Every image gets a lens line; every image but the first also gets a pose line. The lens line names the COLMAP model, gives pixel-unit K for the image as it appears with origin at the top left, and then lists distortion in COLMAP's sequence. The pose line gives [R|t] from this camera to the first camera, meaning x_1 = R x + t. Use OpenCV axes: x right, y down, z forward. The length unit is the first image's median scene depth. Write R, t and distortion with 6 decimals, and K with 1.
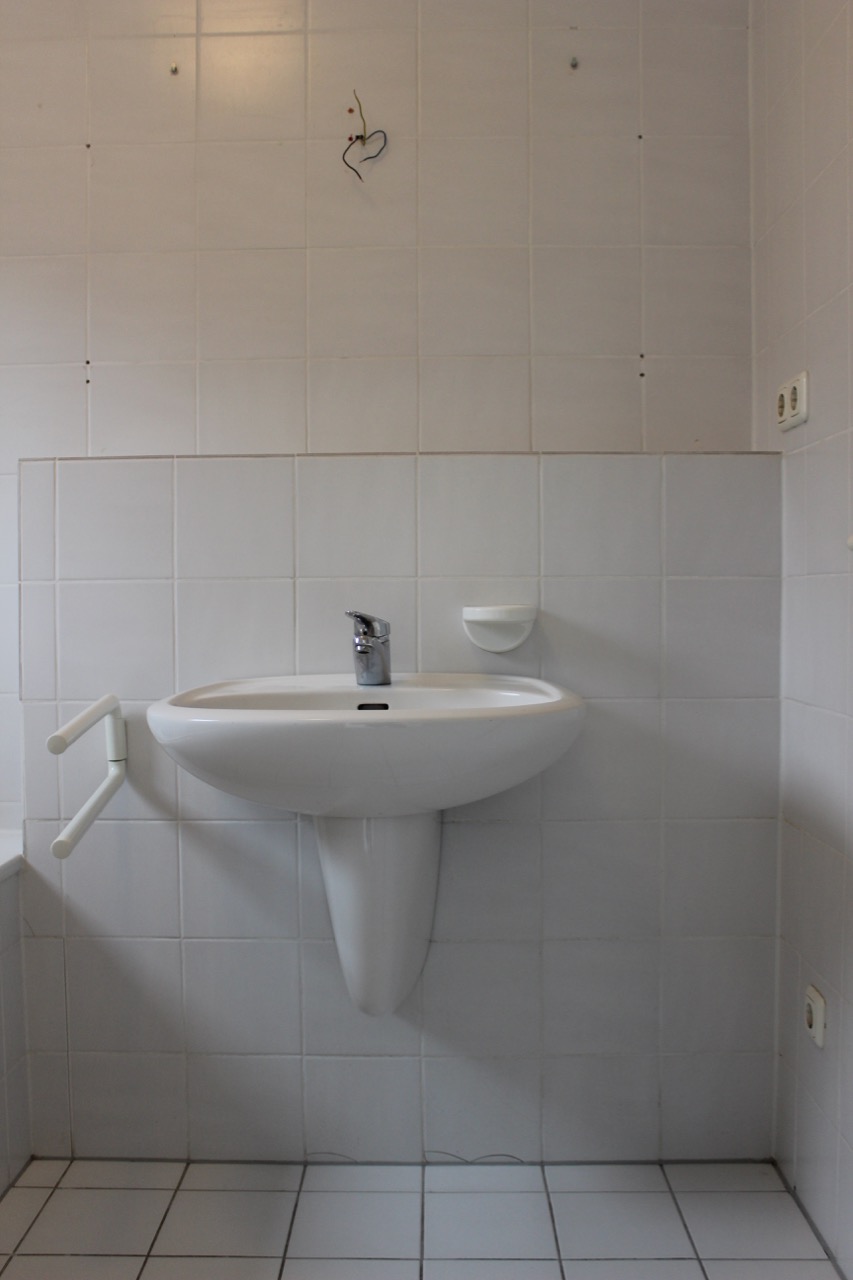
lens RADIAL K [[1206.5, 0, 423.8], [0, 1206.5, 641.8], [0, 0, 1]] dist [-0.015388, 0.000000]
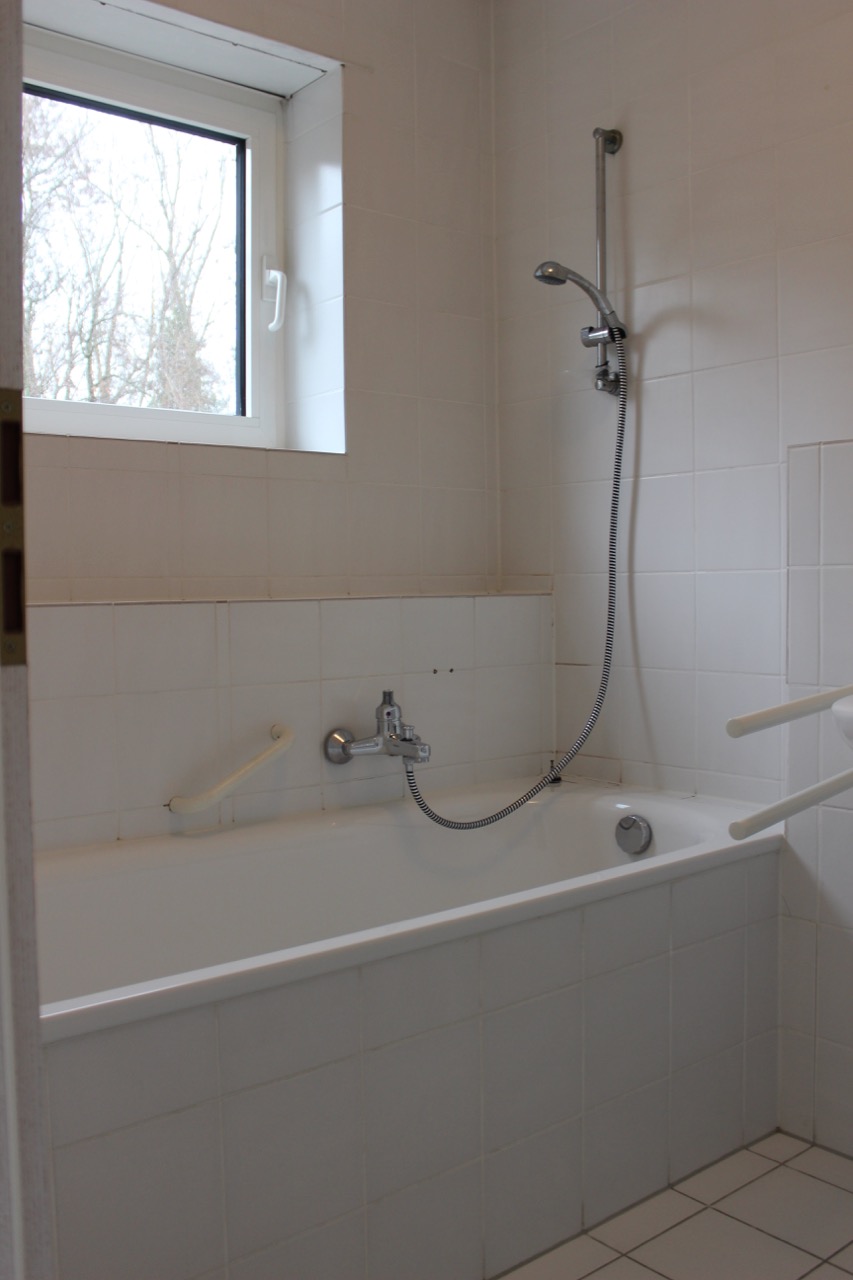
lens RADIAL K [[1193.6, 0, 426.6], [0, 1193.6, 638.9], [0, 0, 1]] dist [-0.018605, 0.000000]
pose [[0.666304, 0.031597, -0.745010, 0.214195], [-0.019013, 0.999497, 0.025386, -0.008950], [0.745438, -0.002750, 0.666570, 0.101213]]
